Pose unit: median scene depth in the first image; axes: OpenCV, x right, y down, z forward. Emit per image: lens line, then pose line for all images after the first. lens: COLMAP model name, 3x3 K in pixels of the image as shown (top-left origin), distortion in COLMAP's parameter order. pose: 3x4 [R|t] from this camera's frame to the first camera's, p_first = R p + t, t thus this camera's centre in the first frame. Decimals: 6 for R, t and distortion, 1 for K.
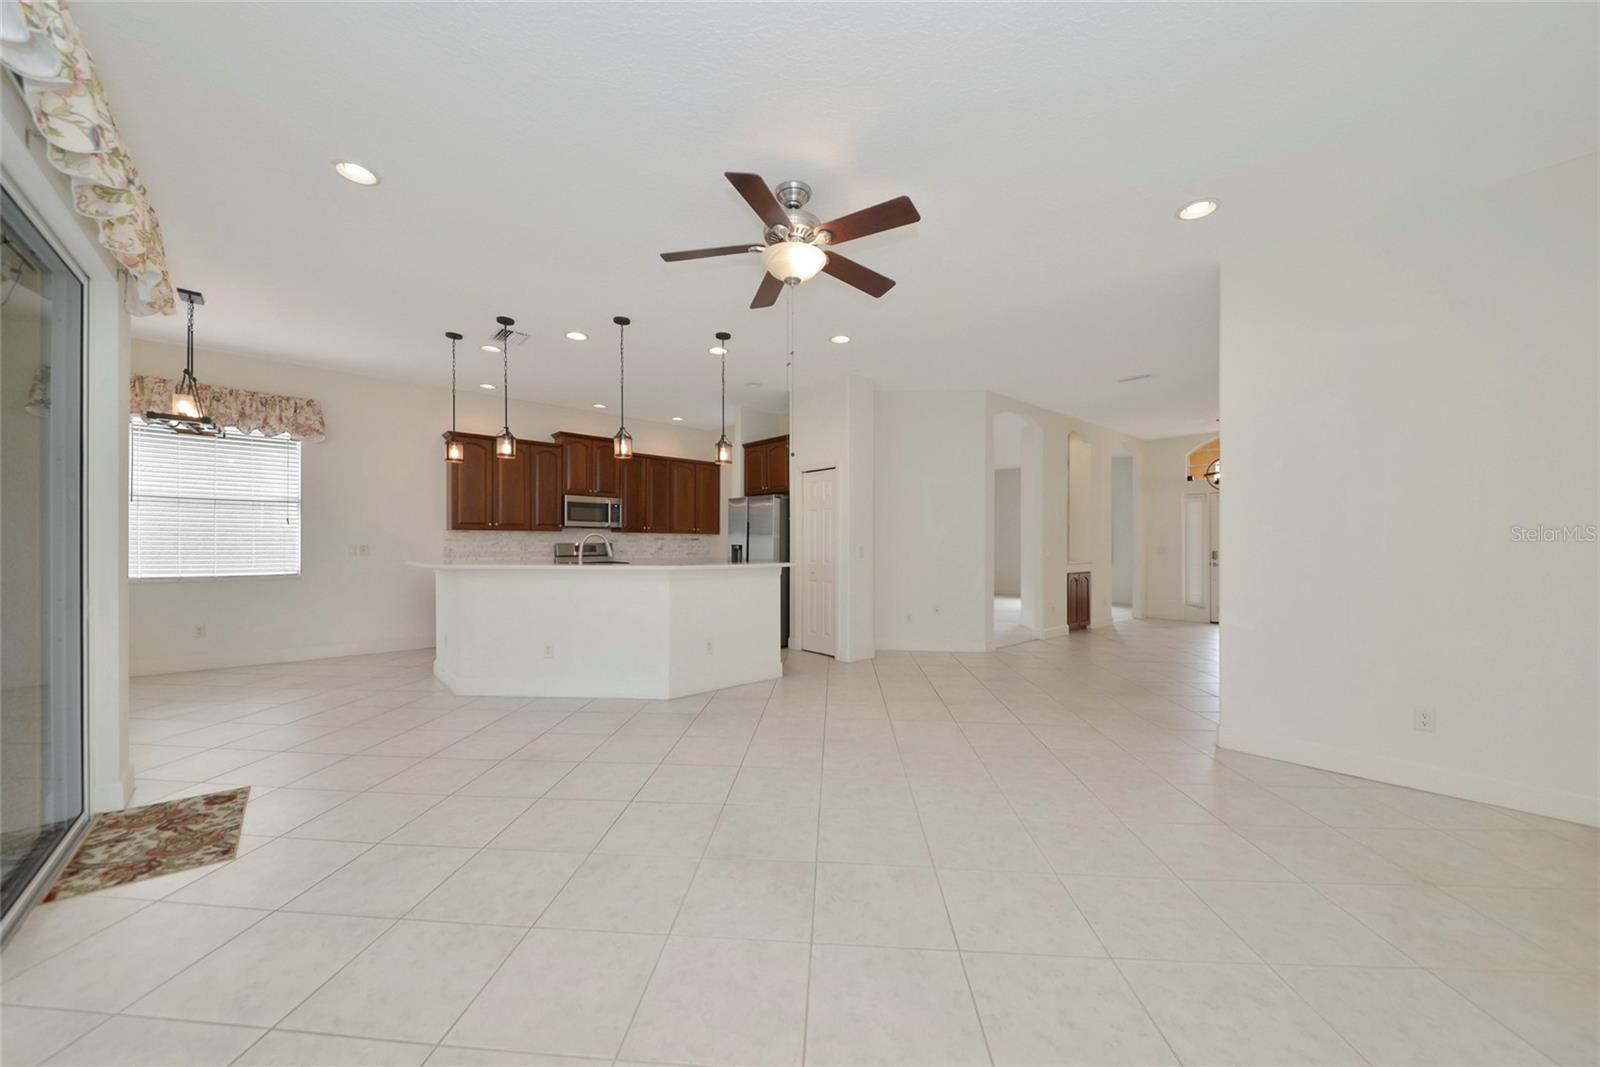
lens RADIAL K [[572.1, 0, 801.5], [0, 572.1, 540.7], [0, 0, 1]] dist [-0.014094, -0.000155]
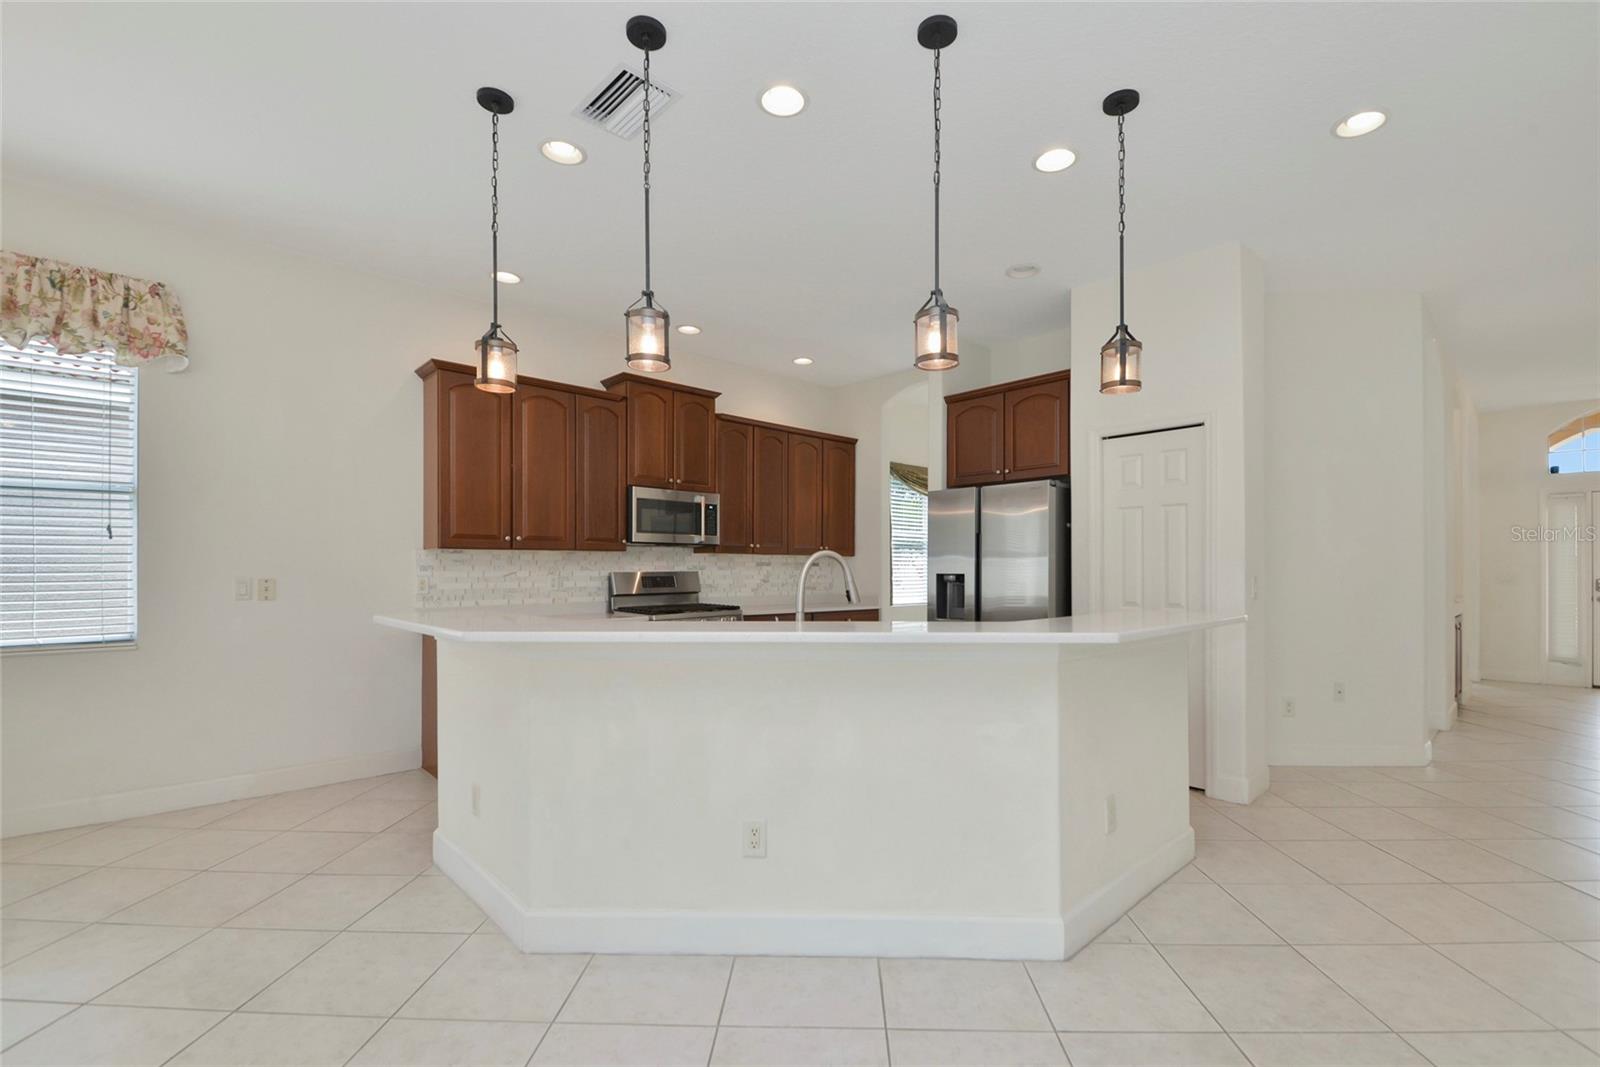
lens RADIAL K [[717.6, 0, 825.3], [0, 717.6, 560.3], [0, 0, 1]] dist [-0.001292, -0.005507]
pose [[0.999531, -0.006252, 0.029968, -0.274552], [0.006506, 0.999944, -0.008399, -0.000585], [-0.029914, 0.008590, 0.999516, 0.324994]]
